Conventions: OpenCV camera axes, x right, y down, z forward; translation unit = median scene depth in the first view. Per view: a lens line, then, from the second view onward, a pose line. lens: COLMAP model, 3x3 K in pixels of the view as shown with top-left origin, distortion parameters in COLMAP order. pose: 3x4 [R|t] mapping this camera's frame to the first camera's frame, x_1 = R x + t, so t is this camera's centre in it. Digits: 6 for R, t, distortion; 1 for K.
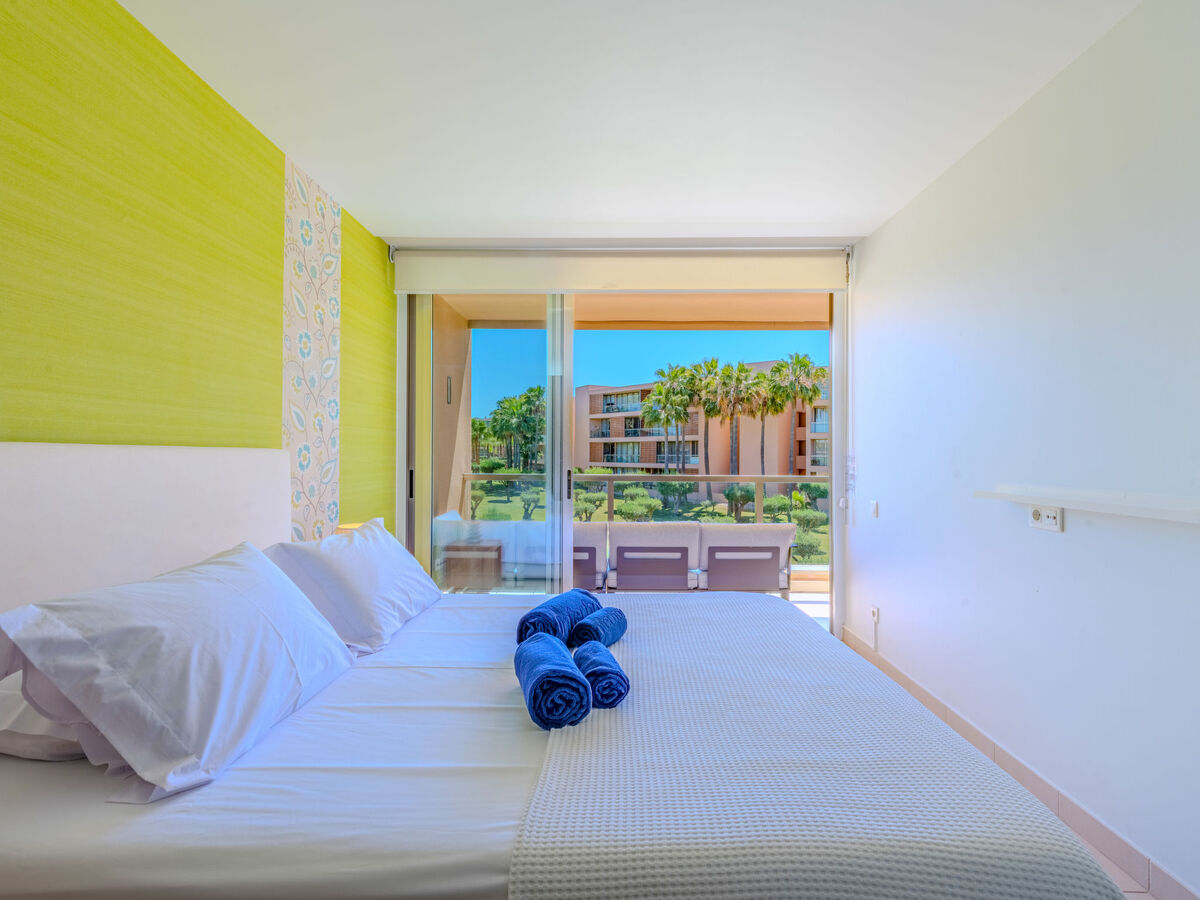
lens RADIAL K [[584.8, 0, 587.4], [0, 584.8, 452.5], [0, 0, 1]] dist [0.000997, -0.000238]
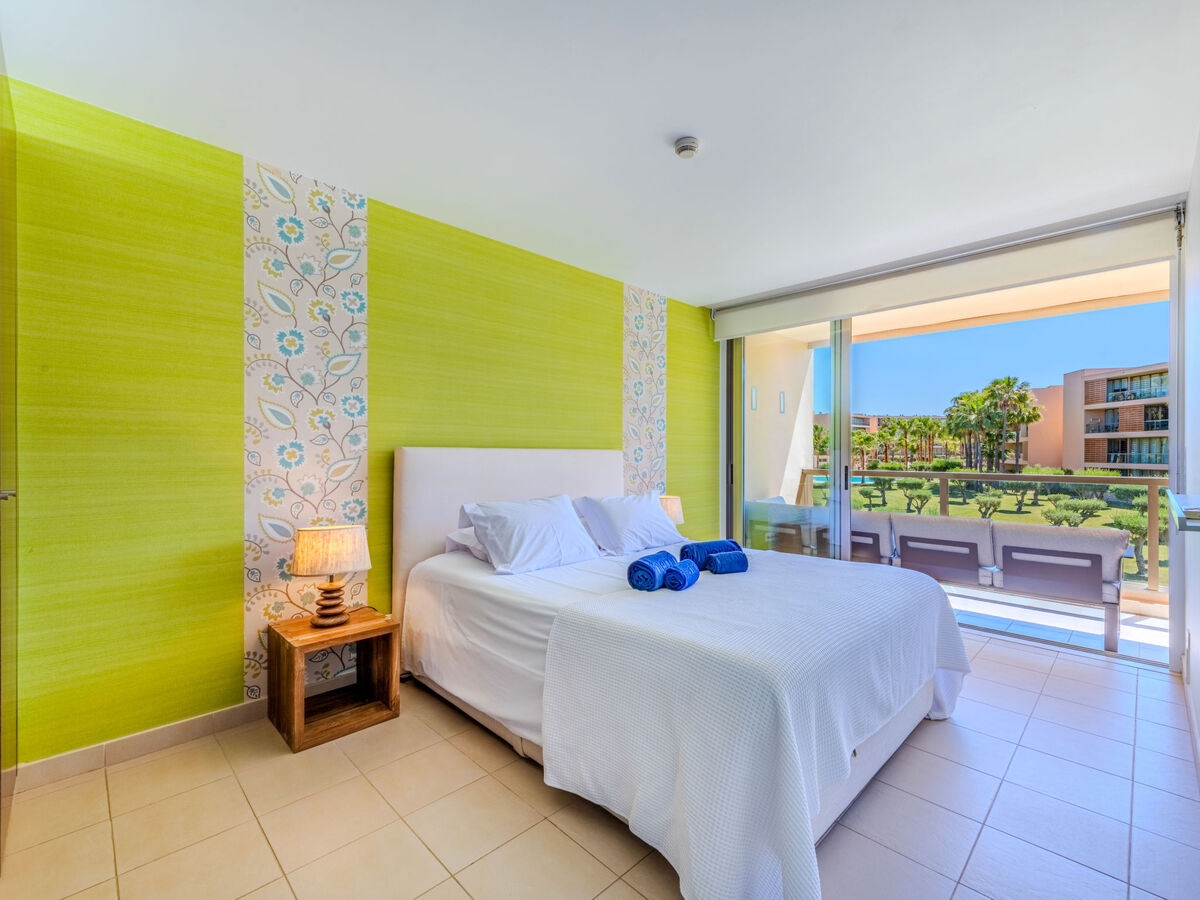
lens RADIAL K [[531.0, 0, 604.0], [0, 531.0, 452.4], [0, 0, 1]] dist [0.012028, -0.000348]
pose [[0.711562, -0.003323, -0.702616, 0.363152], [0.003786, 0.999992, -0.000894, 0.001974], [0.702613, -0.002024, 0.711569, -0.116424]]
